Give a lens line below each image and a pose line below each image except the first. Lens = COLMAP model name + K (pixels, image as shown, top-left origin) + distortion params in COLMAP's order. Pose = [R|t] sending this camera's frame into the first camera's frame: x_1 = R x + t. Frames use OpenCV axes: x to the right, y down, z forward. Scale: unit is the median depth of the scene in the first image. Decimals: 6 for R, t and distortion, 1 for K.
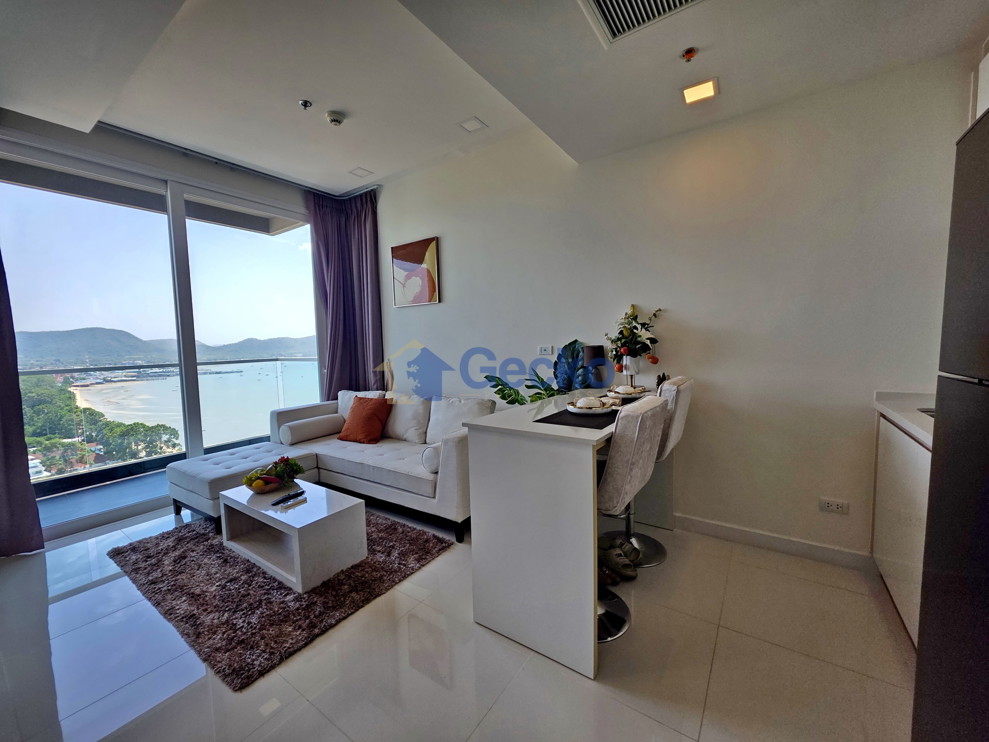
lens RADIAL K [[399.1, 0, 496.6], [0, 399.1, 370.5], [0, 0, 1]] dist [0.004245, -0.000079]
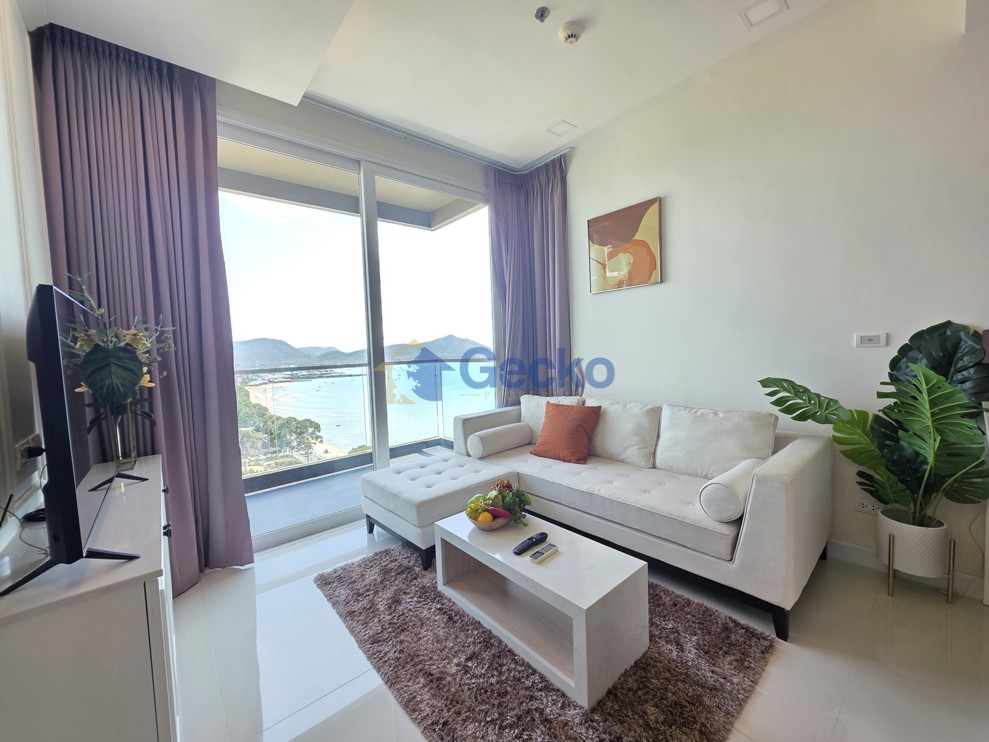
lens RADIAL K [[399.1, 0, 497.1], [0, 399.1, 371.6], [0, 0, 1]] dist [0.004245, -0.000079]
pose [[0.967602, 0.003676, -0.252452, -0.307116], [-0.005546, 0.999962, -0.006693, 0.008241], [0.252418, 0.007877, 0.967586, 0.215900]]
